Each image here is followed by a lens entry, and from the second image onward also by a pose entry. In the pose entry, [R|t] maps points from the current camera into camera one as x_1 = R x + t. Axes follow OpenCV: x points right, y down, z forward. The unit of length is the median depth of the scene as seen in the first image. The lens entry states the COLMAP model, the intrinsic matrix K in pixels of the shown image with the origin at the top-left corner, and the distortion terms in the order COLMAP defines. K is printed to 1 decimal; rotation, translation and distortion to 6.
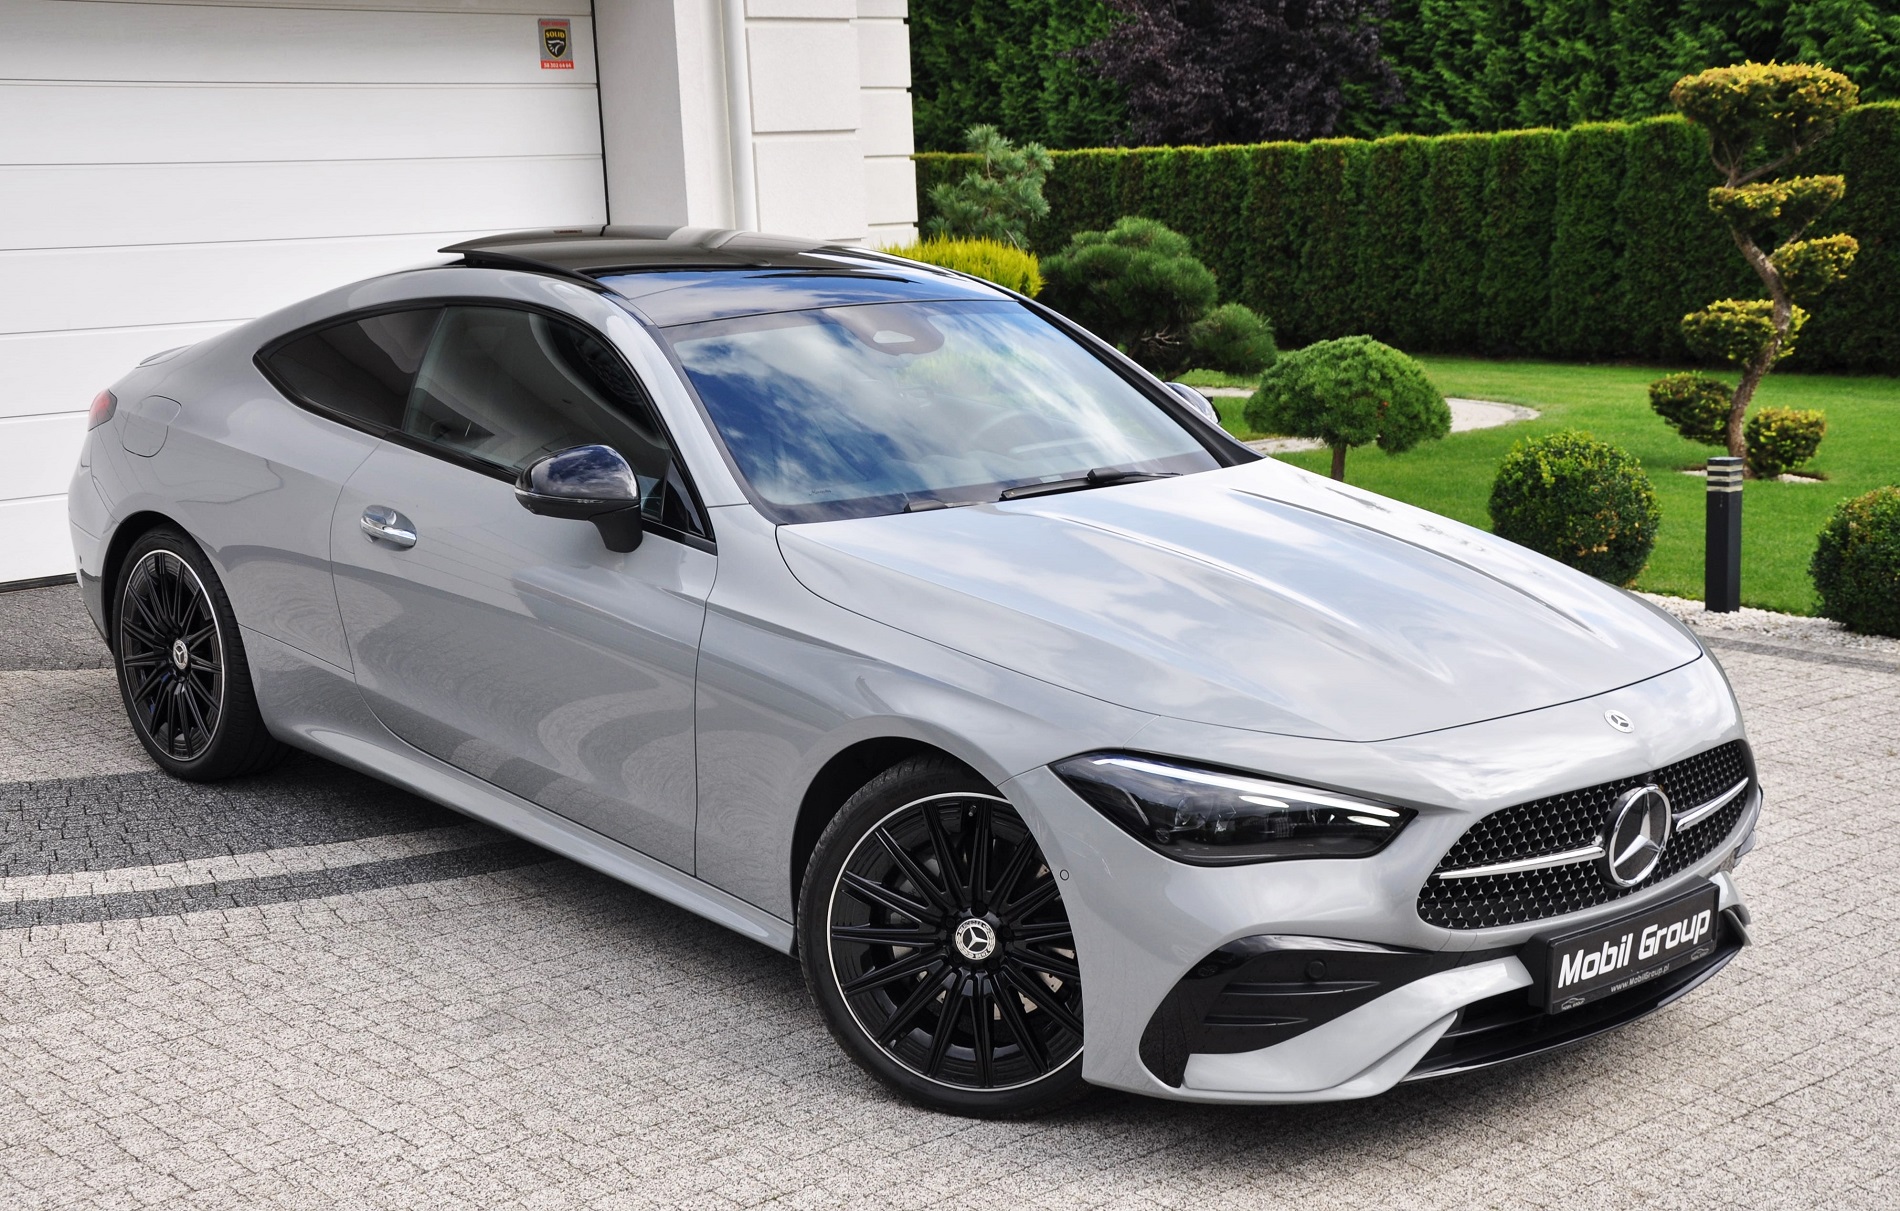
lens RADIAL K [[2642.2, 0, 931.8], [0, 2642.2, 603.9], [0, 0, 1]] dist [0.172811, 0.000000]
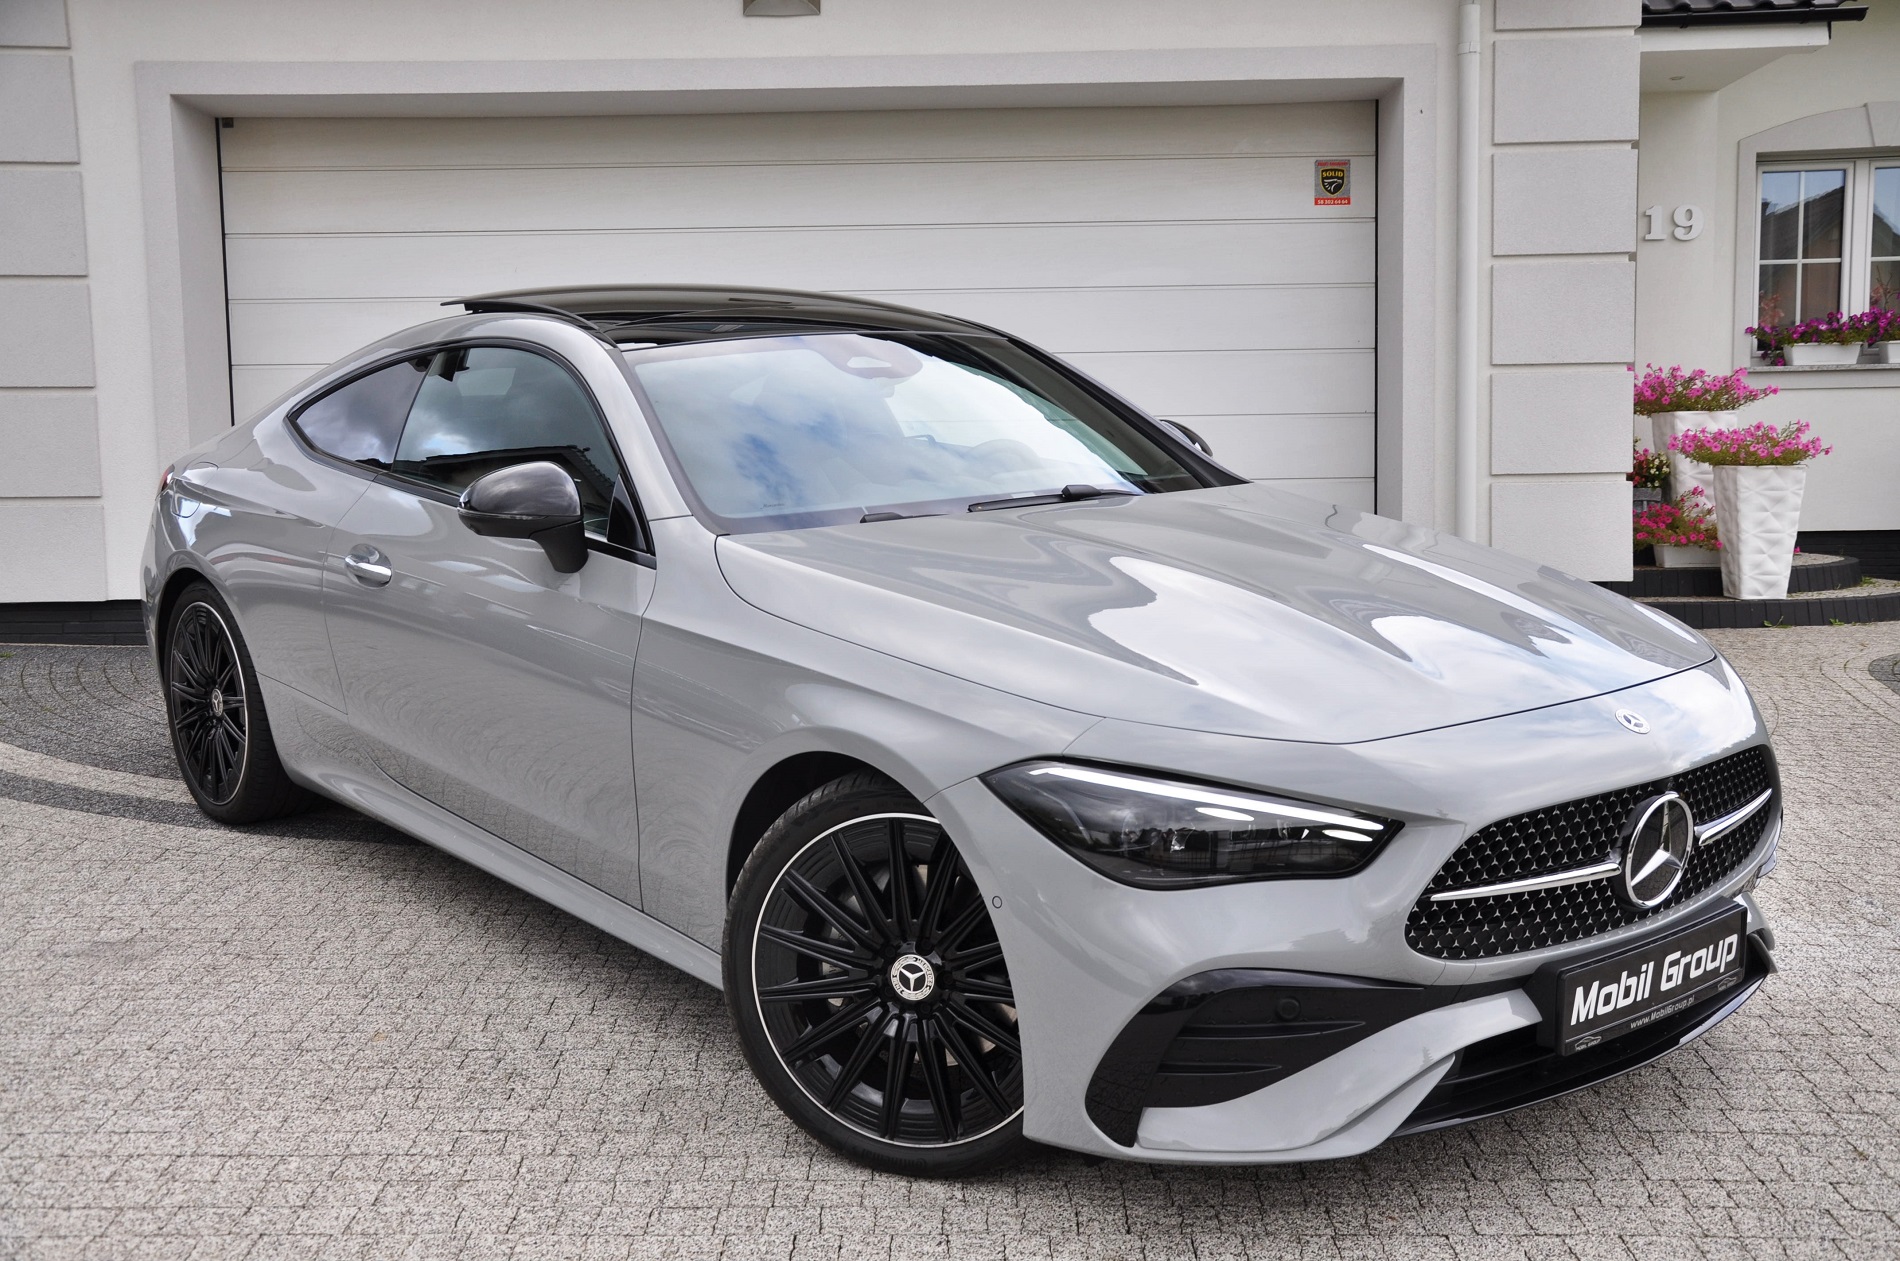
lens RADIAL K [[2067.3, 0, 951.6], [0, 2067.3, 642.0], [0, 0, 1]] dist [0.102696, 0.000000]
pose [[0.999014, -0.016177, -0.041345, 0.061392], [0.014996, 0.999475, -0.028712, 0.034438], [0.041788, 0.028063, 0.998732, 0.301064]]
